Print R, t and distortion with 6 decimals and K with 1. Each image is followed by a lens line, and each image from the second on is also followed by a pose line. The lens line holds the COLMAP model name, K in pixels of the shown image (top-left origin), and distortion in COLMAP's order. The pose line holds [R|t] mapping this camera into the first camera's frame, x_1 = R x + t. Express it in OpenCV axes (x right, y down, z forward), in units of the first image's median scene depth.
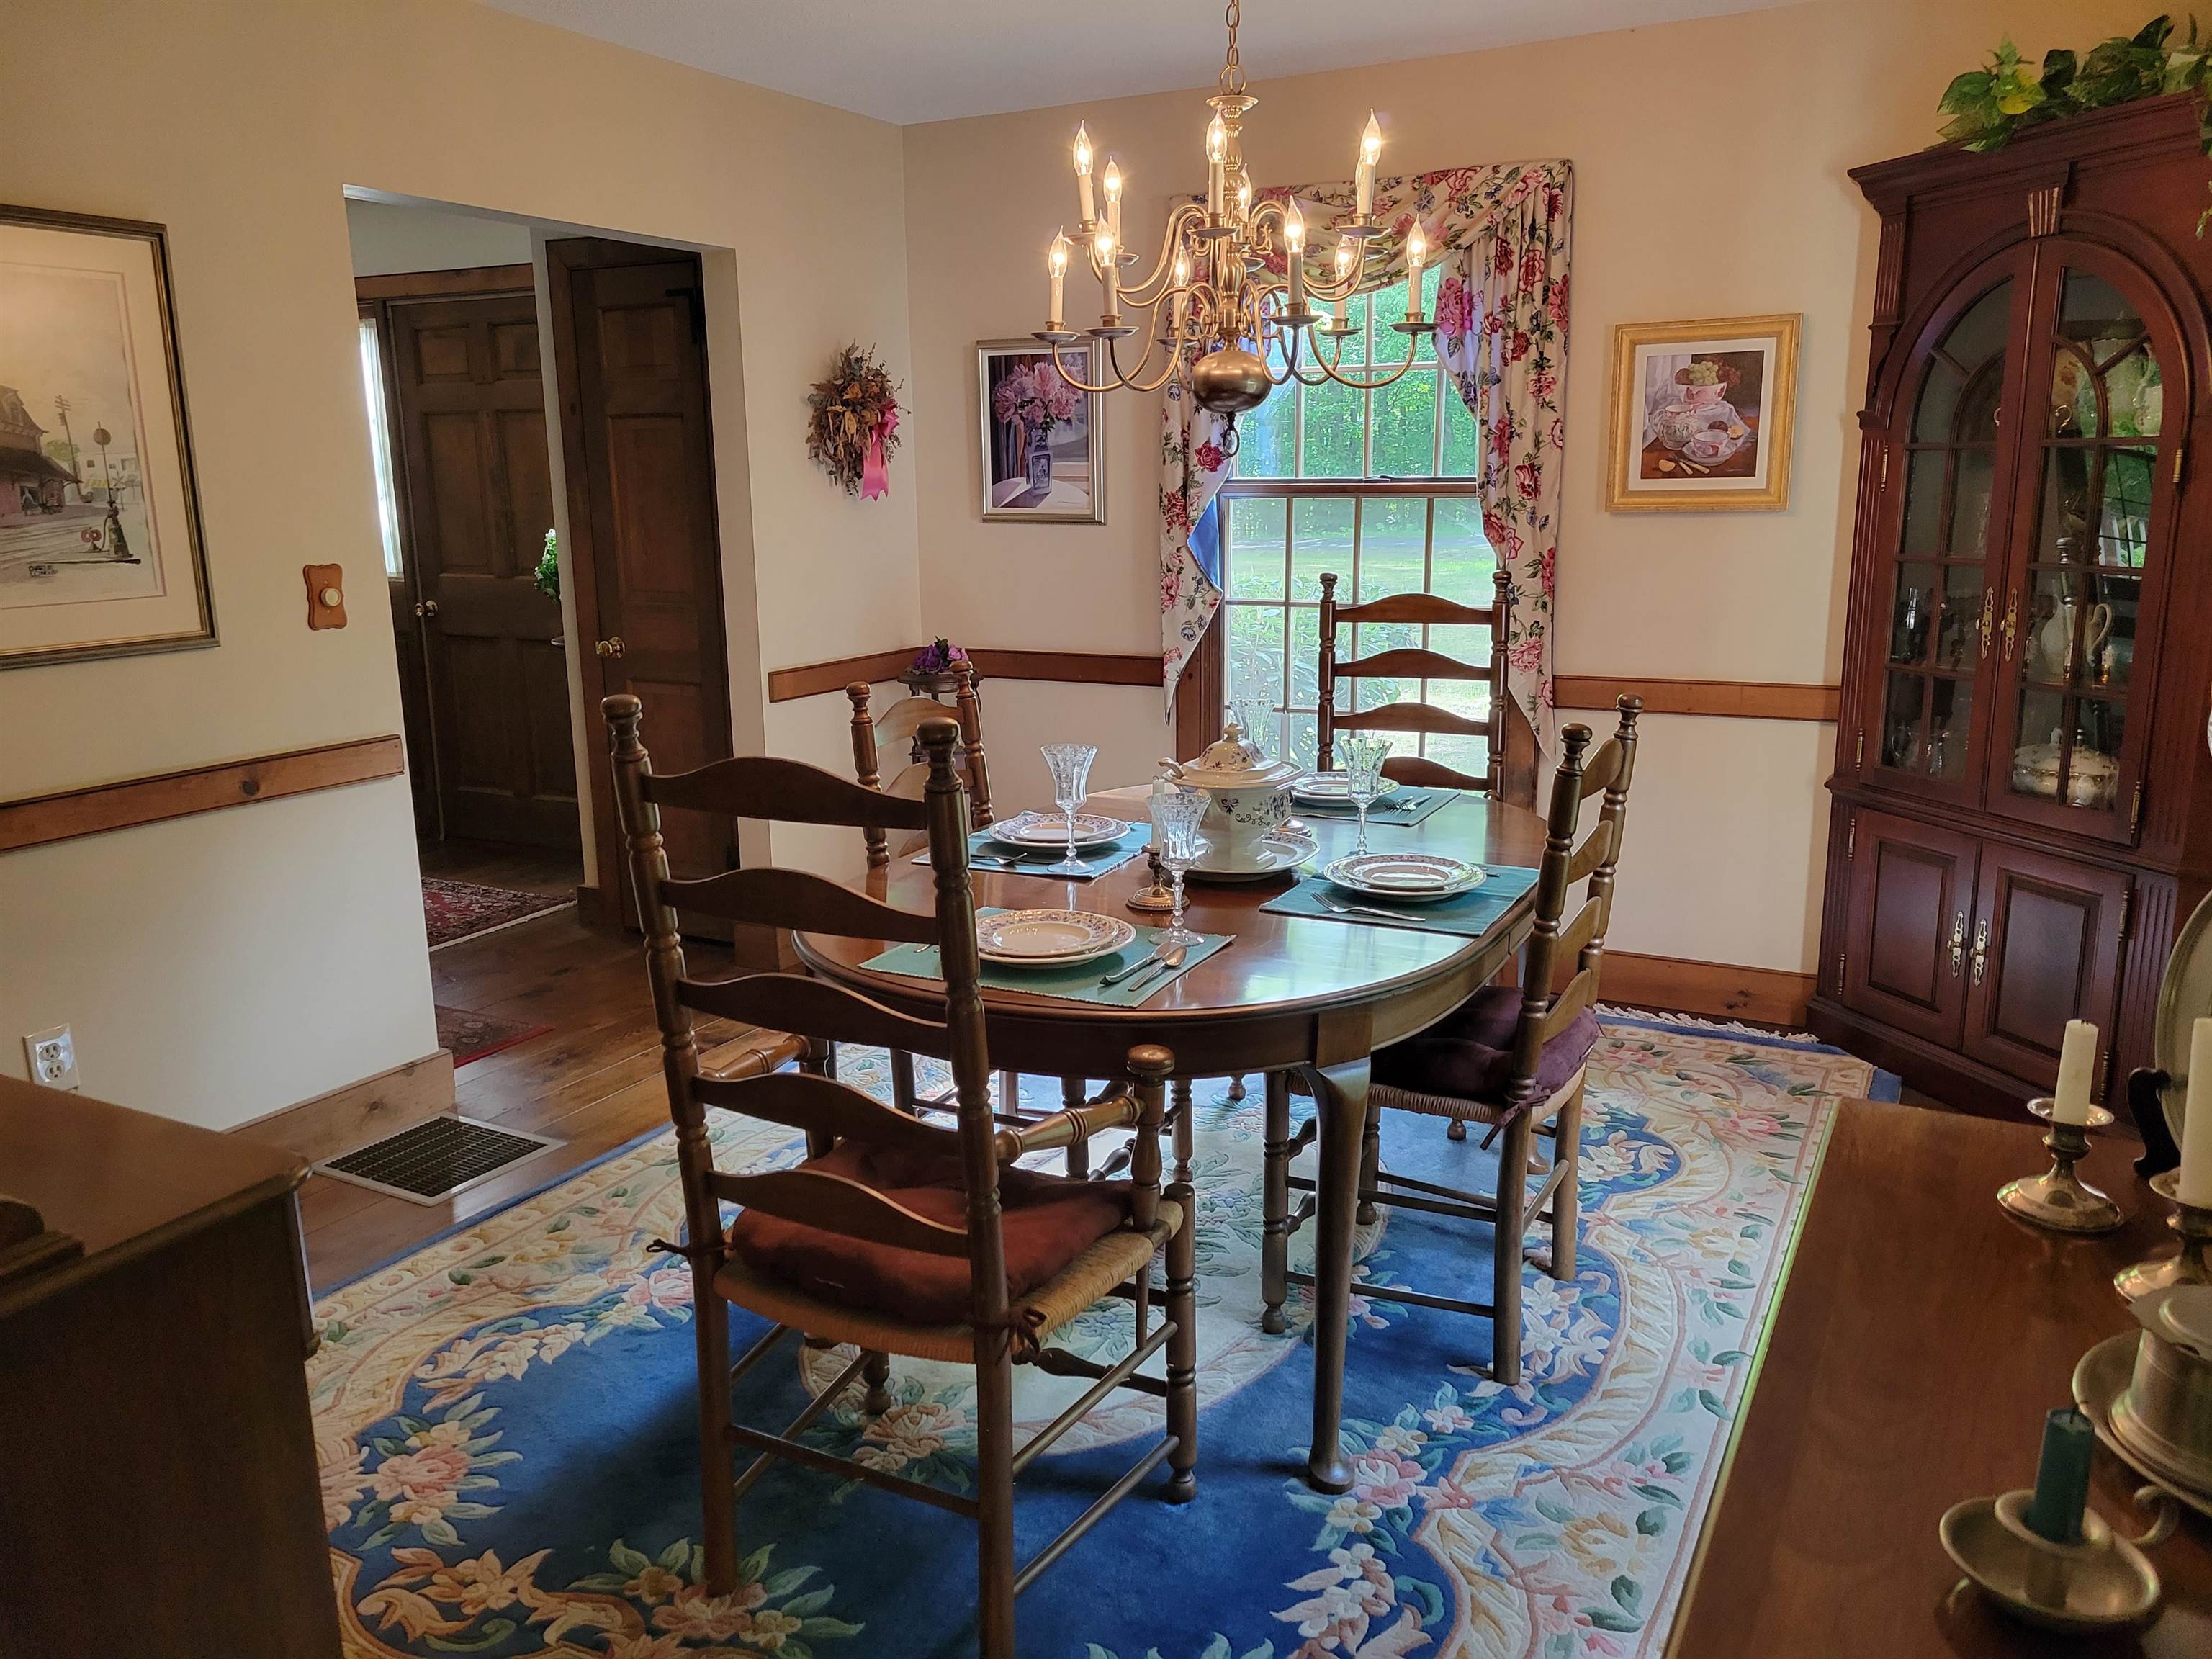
lens RADIAL K [[1655.6, 0, 1093.9], [0, 1655.6, 827.8], [0, 0, 1]] dist [0.056482, -0.029746]
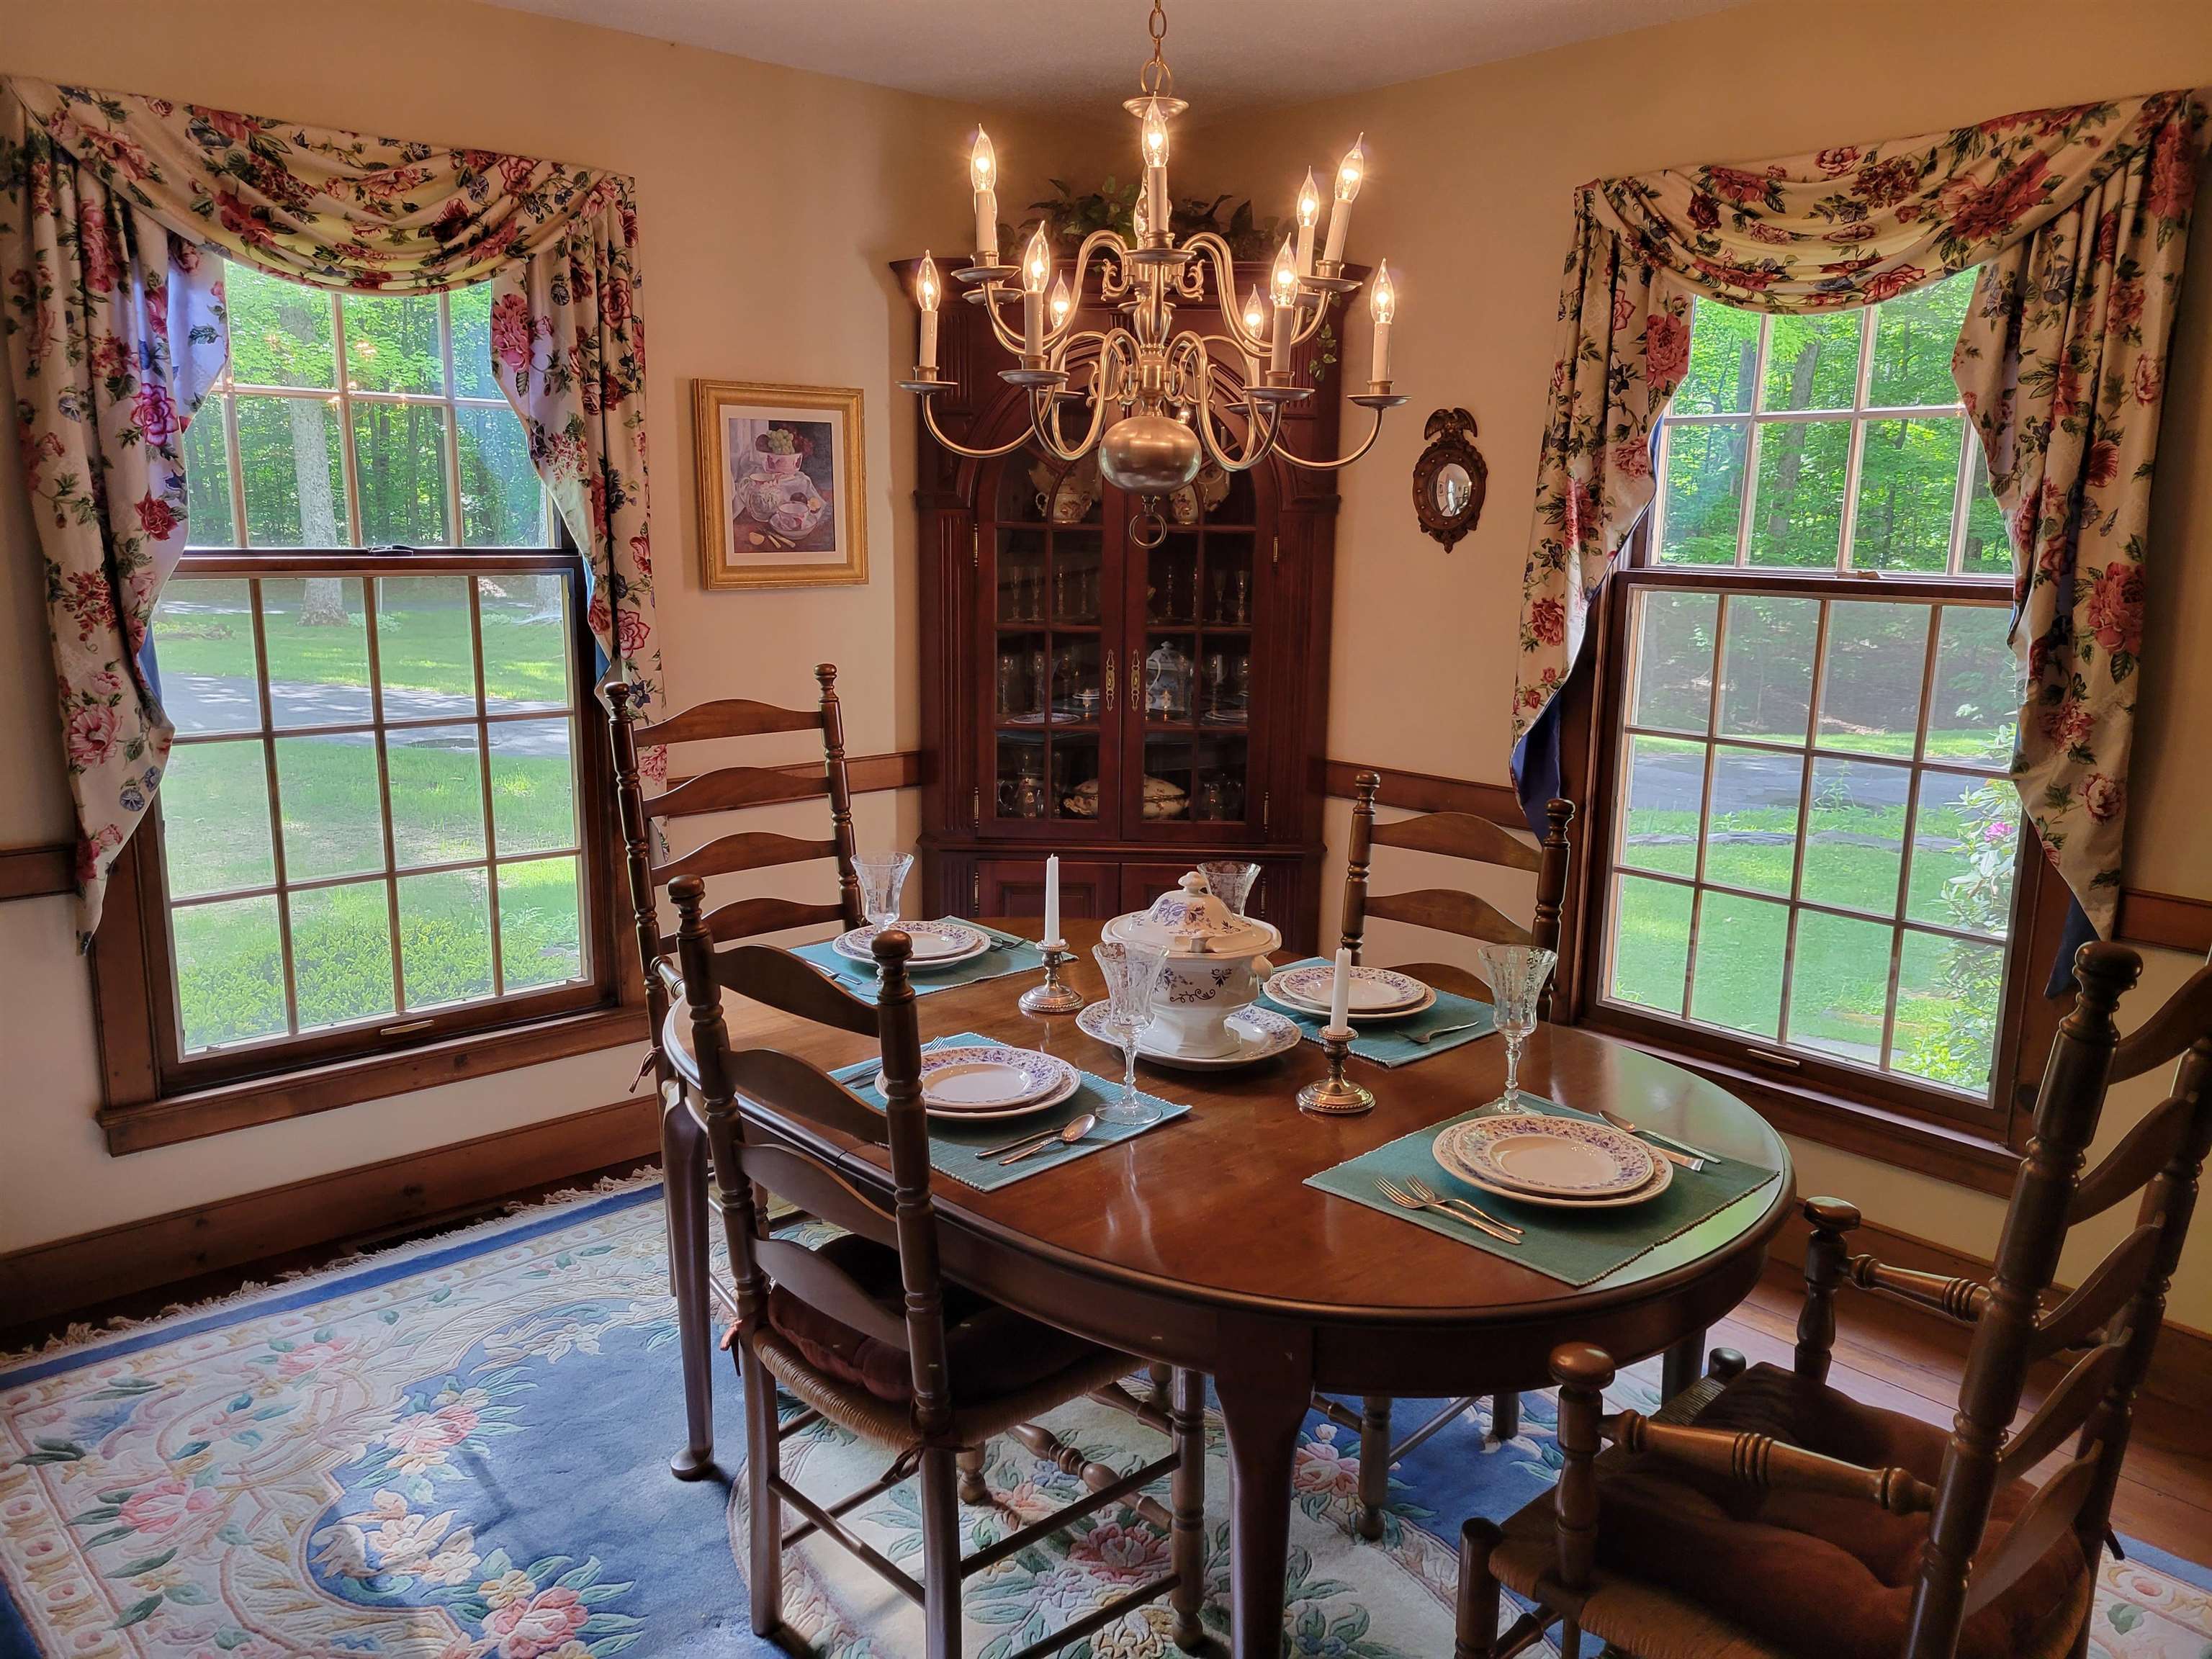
lens RADIAL K [[1655.6, 0, 1090.9], [0, 1655.6, 818.5], [0, 0, 1]] dist [0.056482, -0.029746]
pose [[0.349508, -0.160174, 0.923140, -0.576633], [0.184190, 0.977798, 0.099922, -0.156585], [-0.918650, 0.135110, 0.371251, 0.648545]]
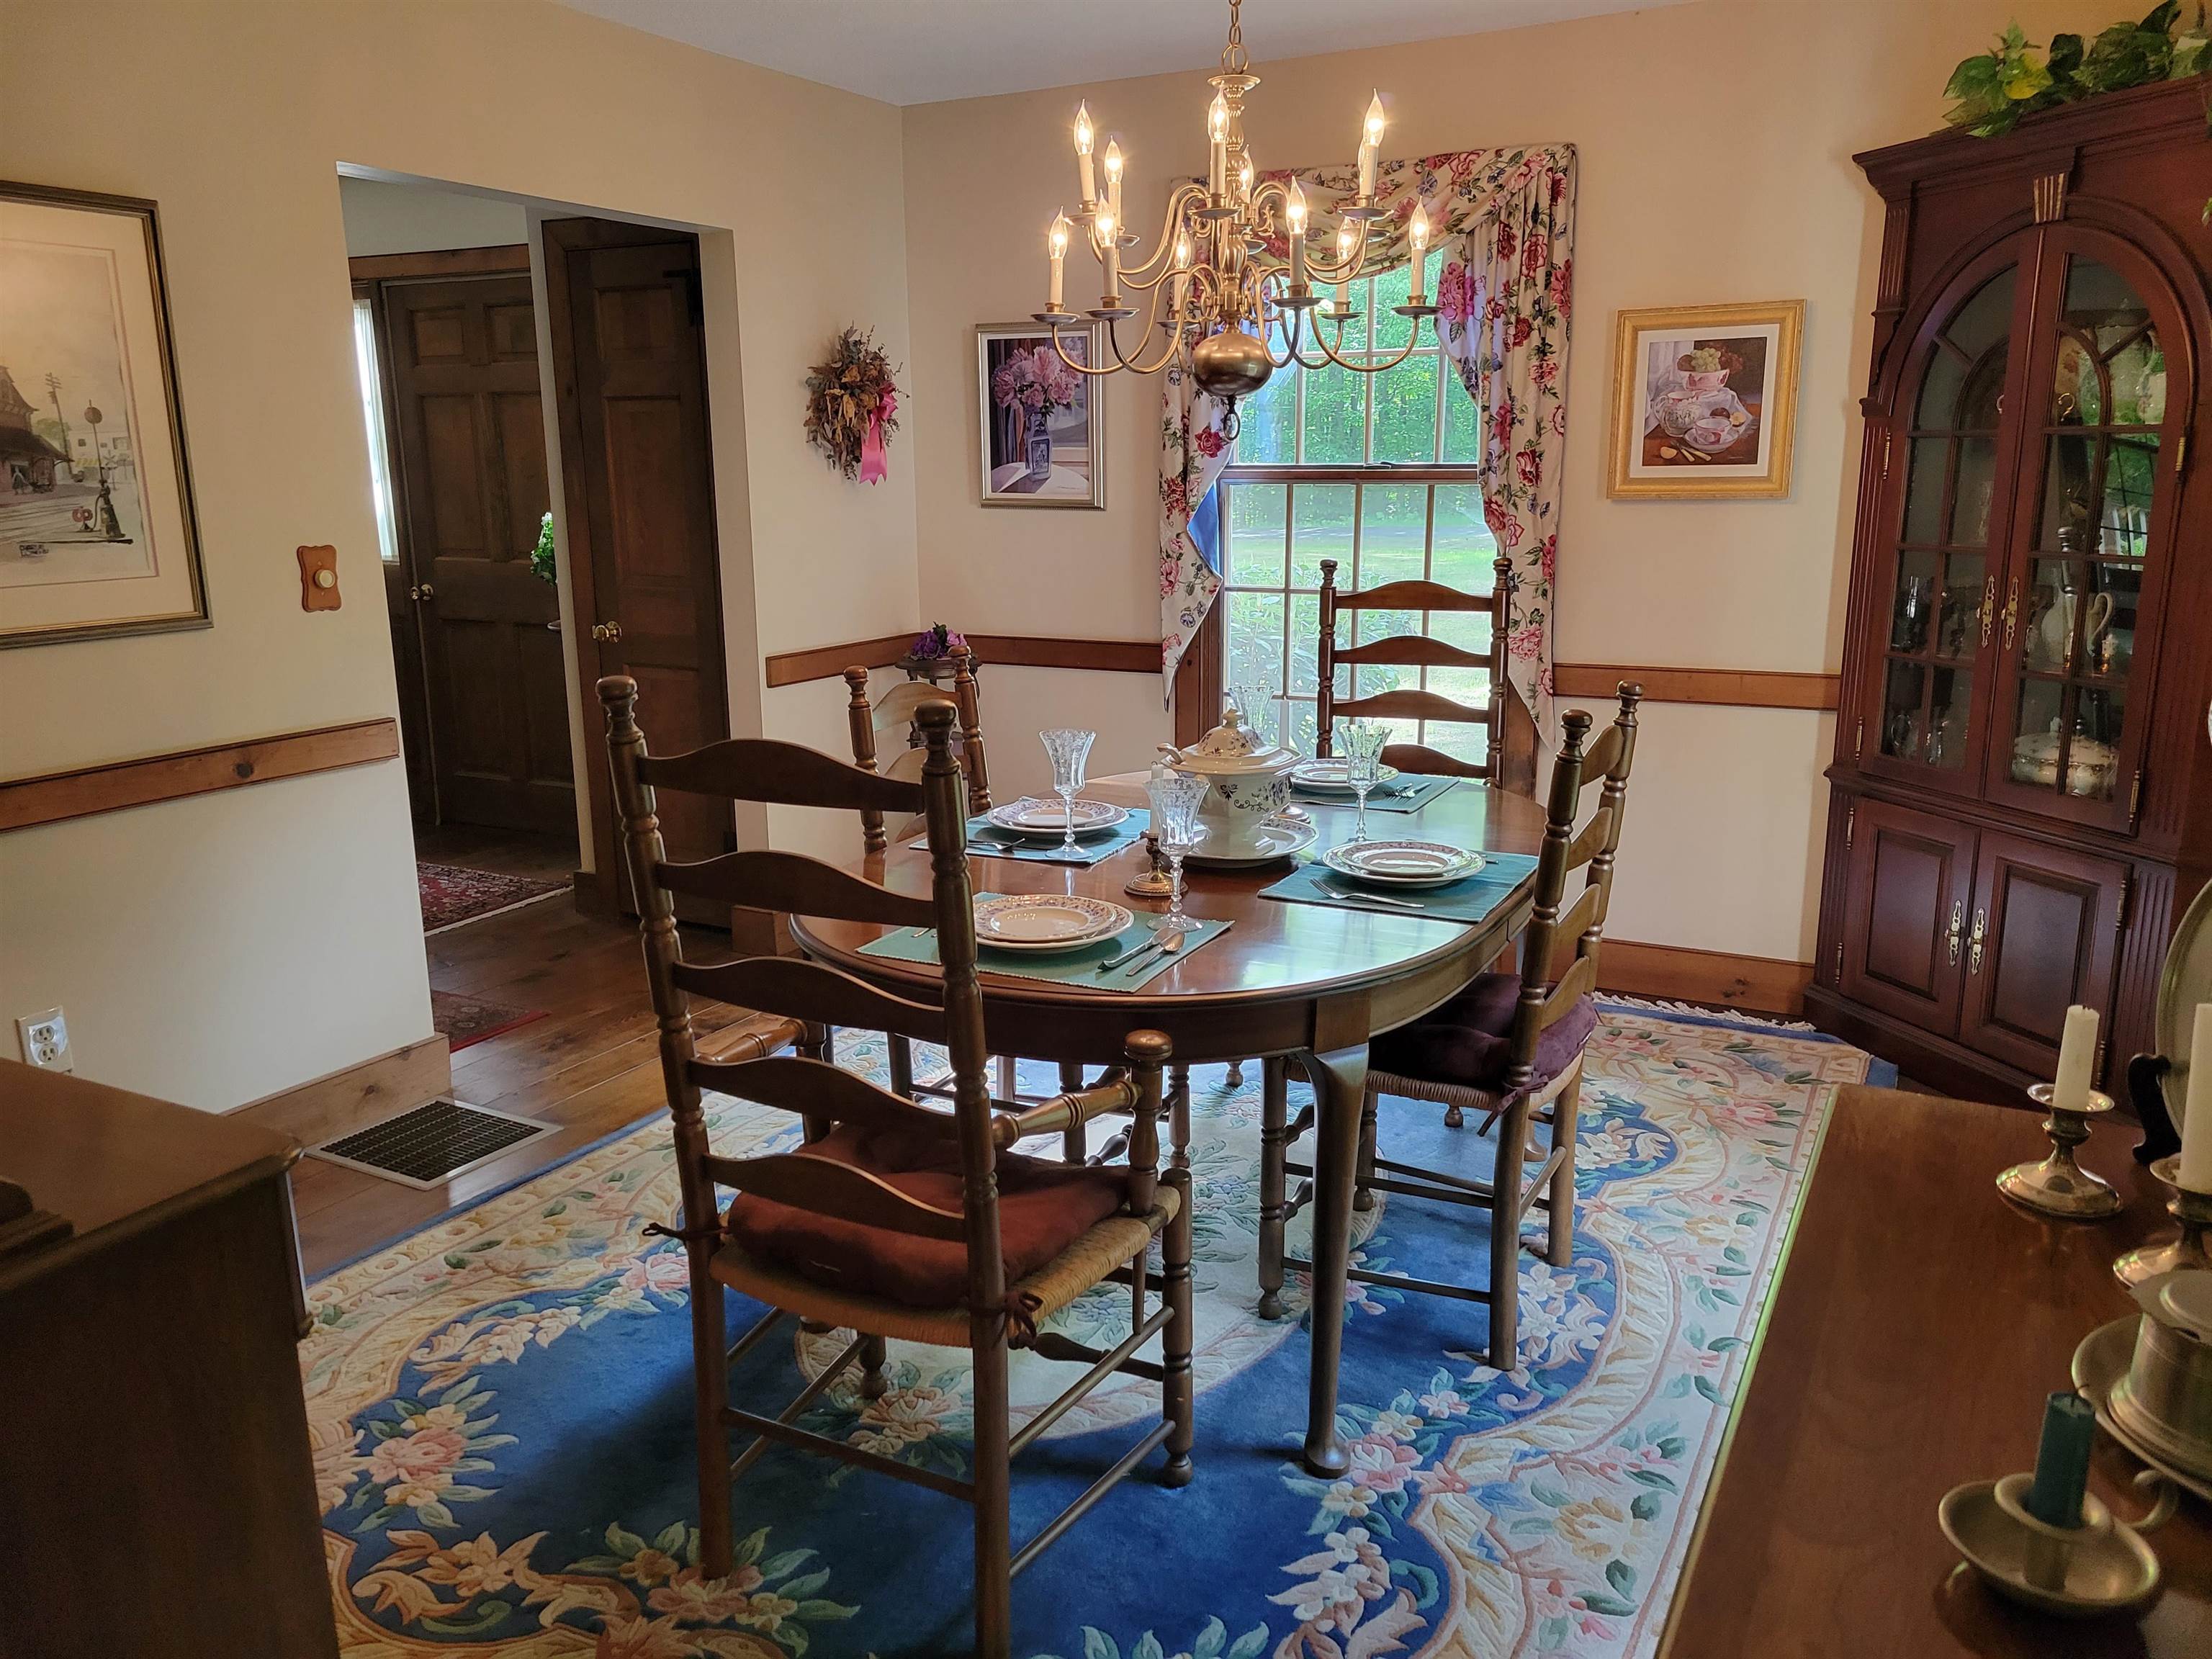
lens RADIAL K [[1655.6, 0, 1098.2], [0, 1655.6, 835.3], [0, 0, 1]] dist [0.056482, -0.029746]
pose [[0.999987, 0.003501, 0.003797, -0.000126], [-0.003544, 0.999929, 0.011382, 0.001589], [-0.003757, -0.011395, 0.999928, 0.002721]]
